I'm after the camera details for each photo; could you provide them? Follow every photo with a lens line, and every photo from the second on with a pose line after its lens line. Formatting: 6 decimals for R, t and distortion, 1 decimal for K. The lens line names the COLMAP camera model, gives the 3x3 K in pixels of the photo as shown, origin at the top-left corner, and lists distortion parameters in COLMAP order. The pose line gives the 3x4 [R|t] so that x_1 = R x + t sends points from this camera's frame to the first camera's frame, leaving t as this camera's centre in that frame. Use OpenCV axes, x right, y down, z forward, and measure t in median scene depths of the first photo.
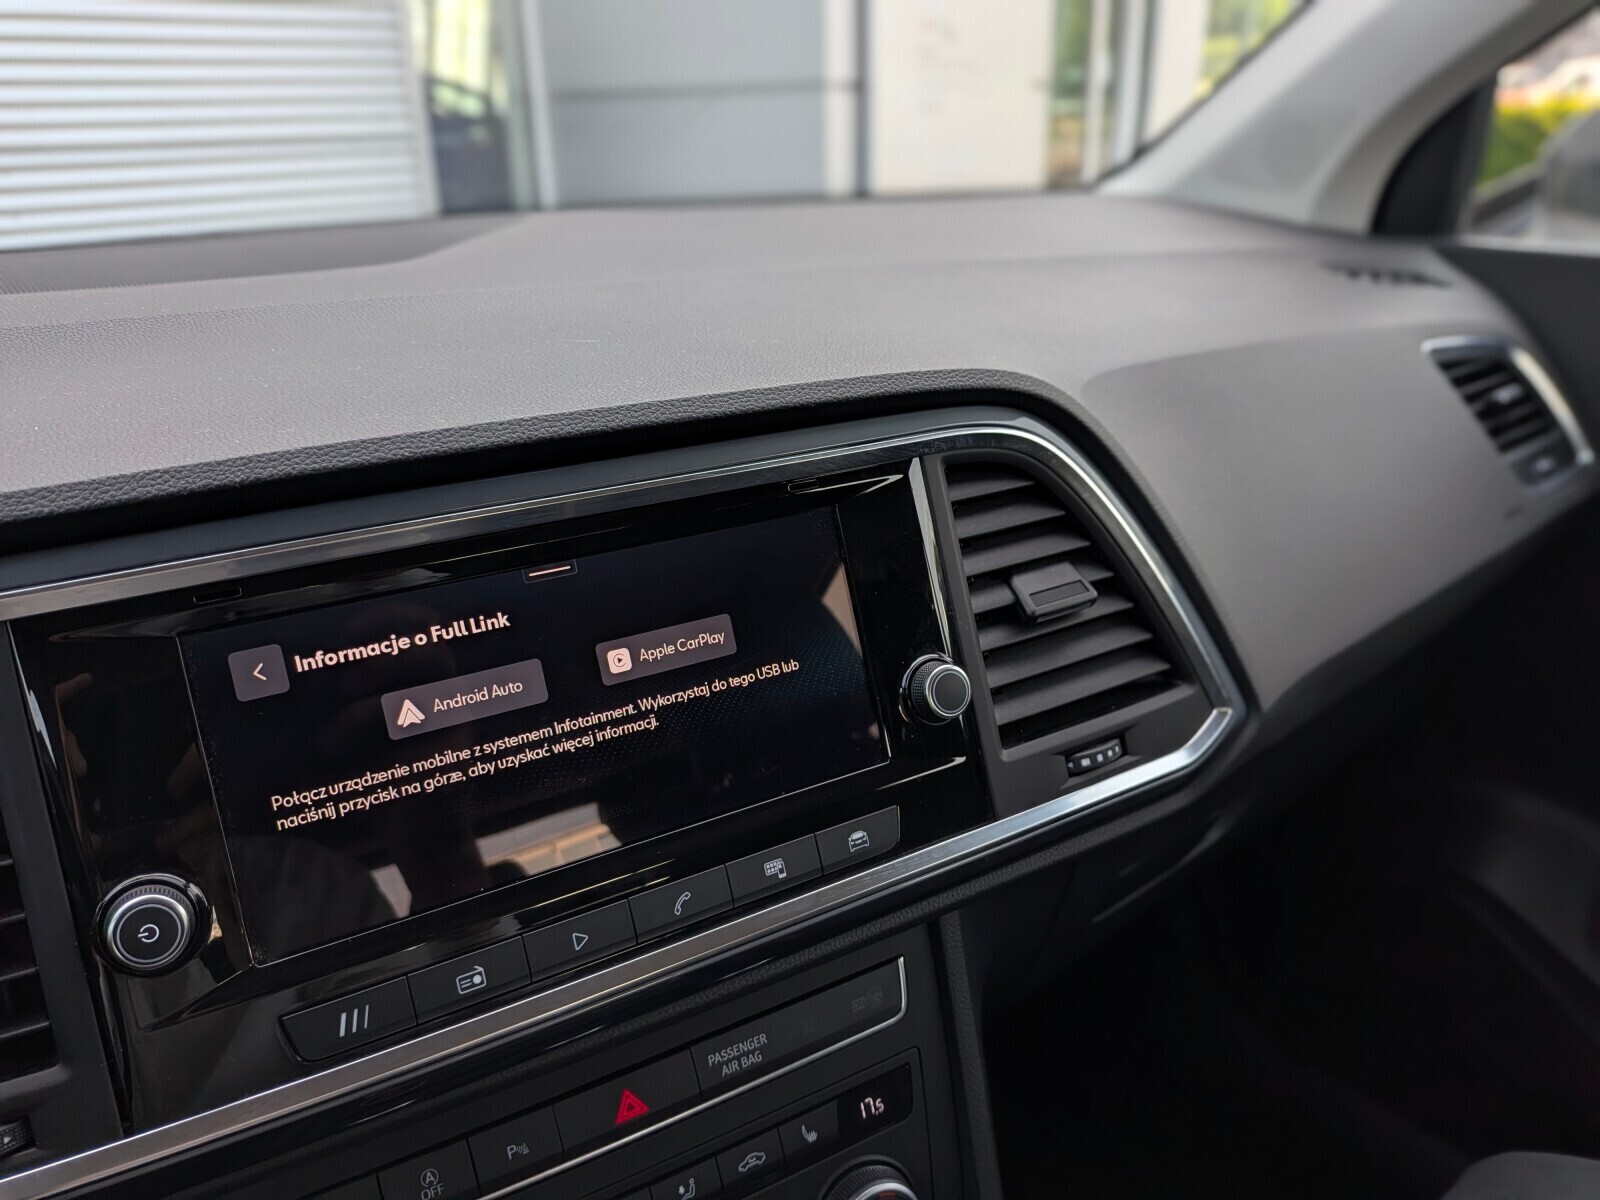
lens RADIAL K [[1160.9, 0, 800.0], [0, 1160.9, 600.0], [0, 0, 1]] dist [0.065095, -0.136510]
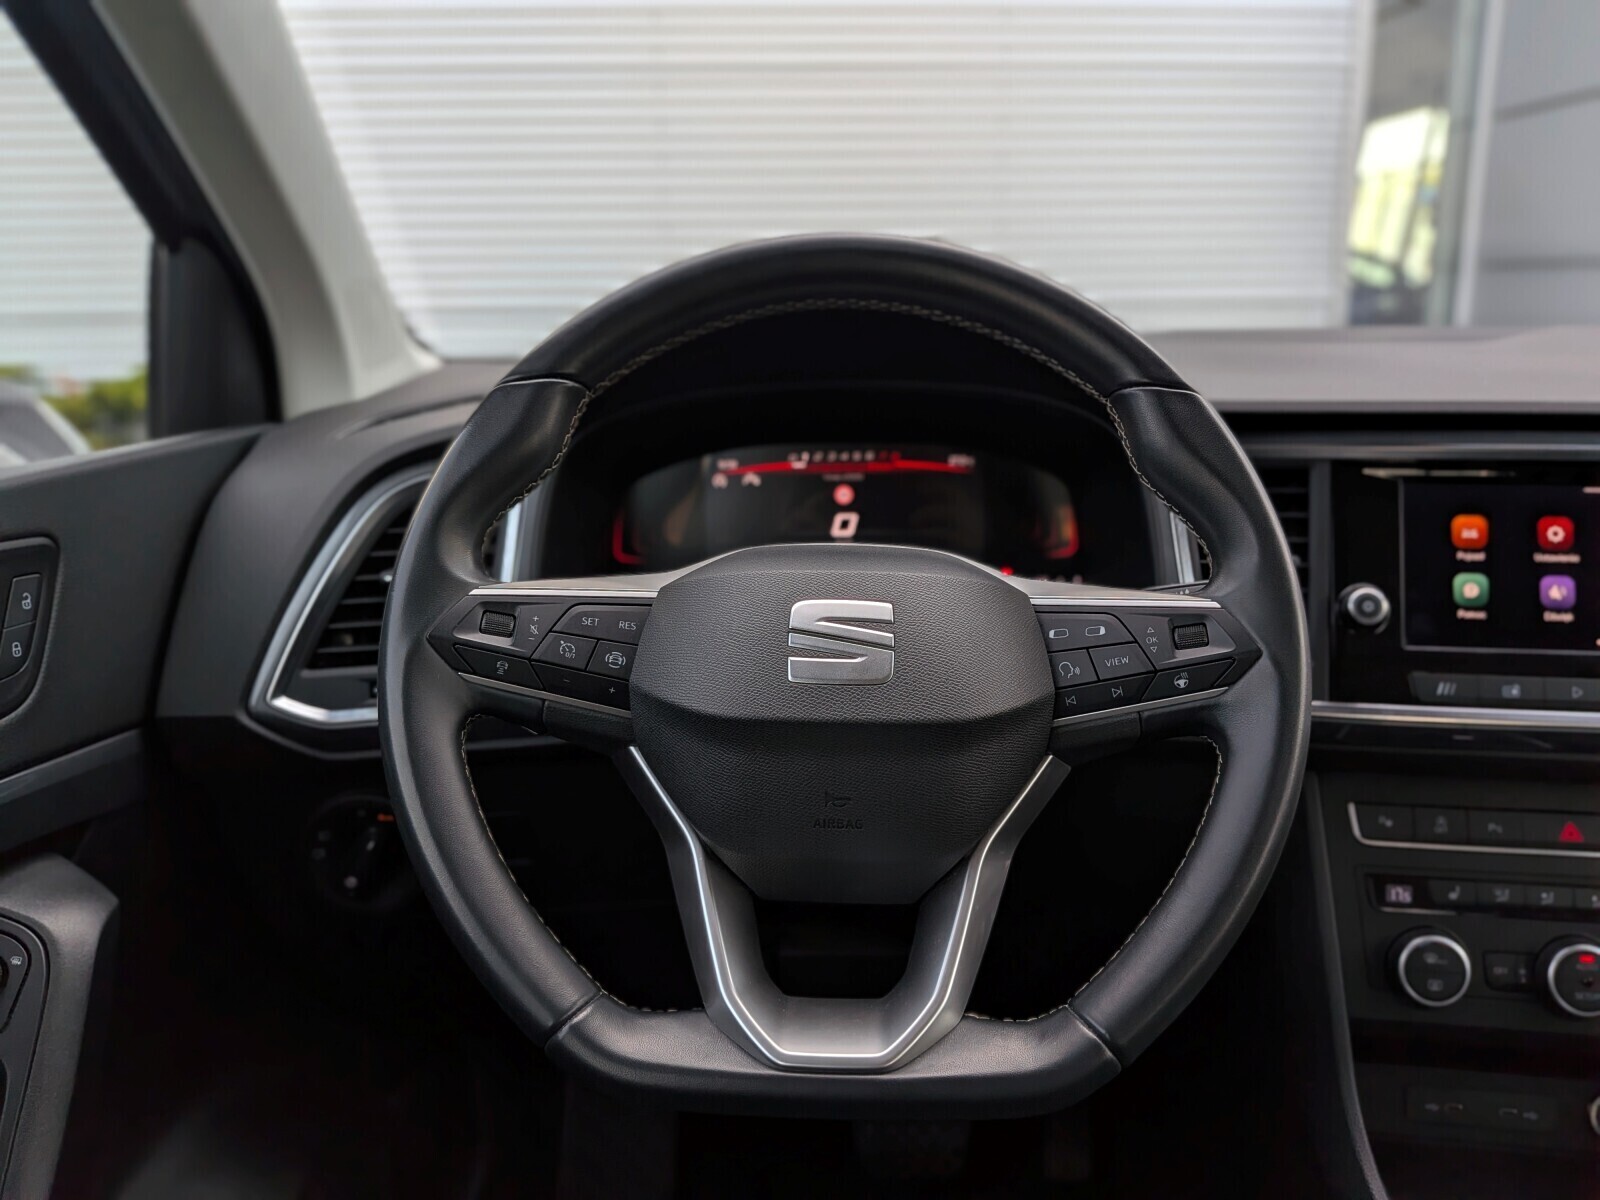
lens RADIAL K [[1165.6, 0, 832.8], [0, 1165.6, 602.2], [0, 0, 1]] dist [0.042721, -0.100675]
pose [[0.783754, 0.164767, -0.598817, -0.032936], [-0.241404, 0.969172, -0.049287, 0.436582], [0.572236, 0.183186, 0.799368, -0.891767]]
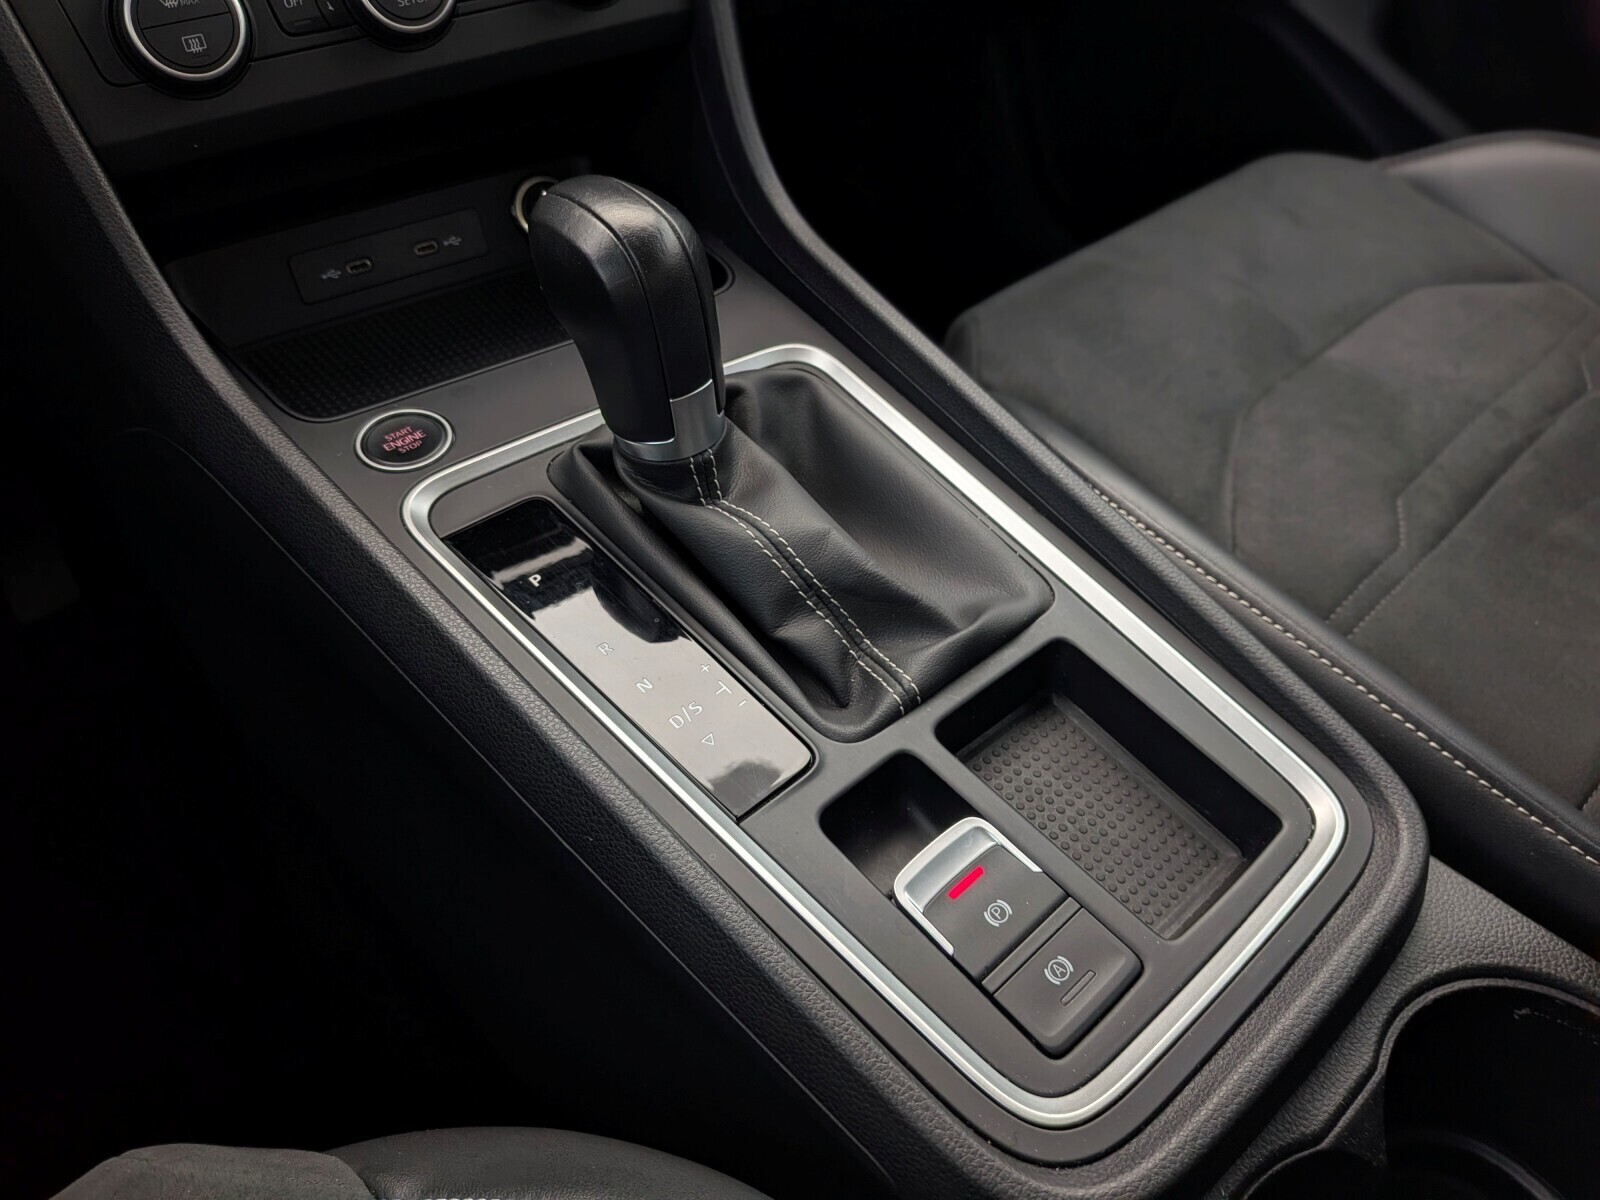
lens RADIAL K [[1157.6, 0, 771.3], [0, 1157.6, 576.7], [0, 0, 1]] dist [0.079161, -0.185427]
pose [[0.997174, -0.053634, 0.052598, 0.152250], [0.032596, 0.939749, 0.340307, 0.760024], [-0.067681, -0.337631, 0.938842, -0.198487]]
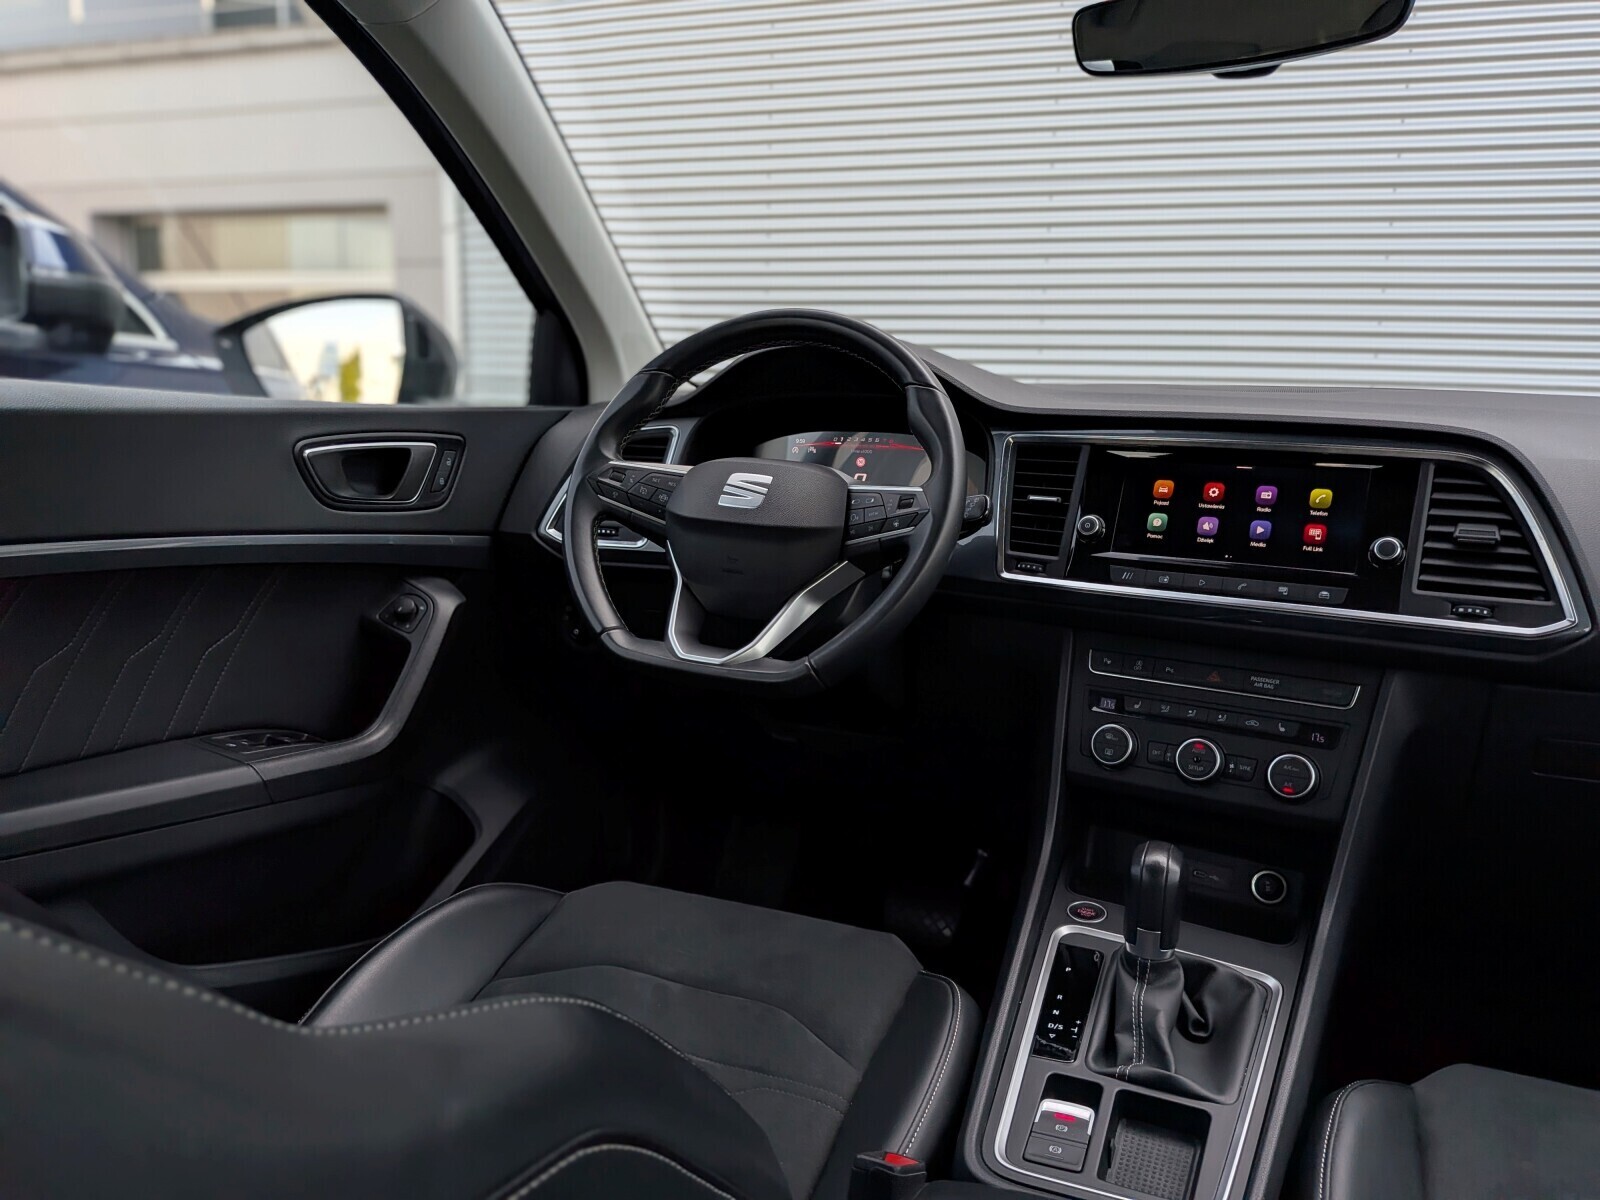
lens RADIAL K [[1161.5, 0, 805.7], [0, 1161.5, 625.8], [0, 0, 1]] dist [0.115714, -0.249854]
pose [[0.498625, 0.206250, -0.841923, 1.543731], [-0.364673, 0.931057, 0.012111, 0.610210], [0.786376, 0.300988, 0.539462, -1.138763]]
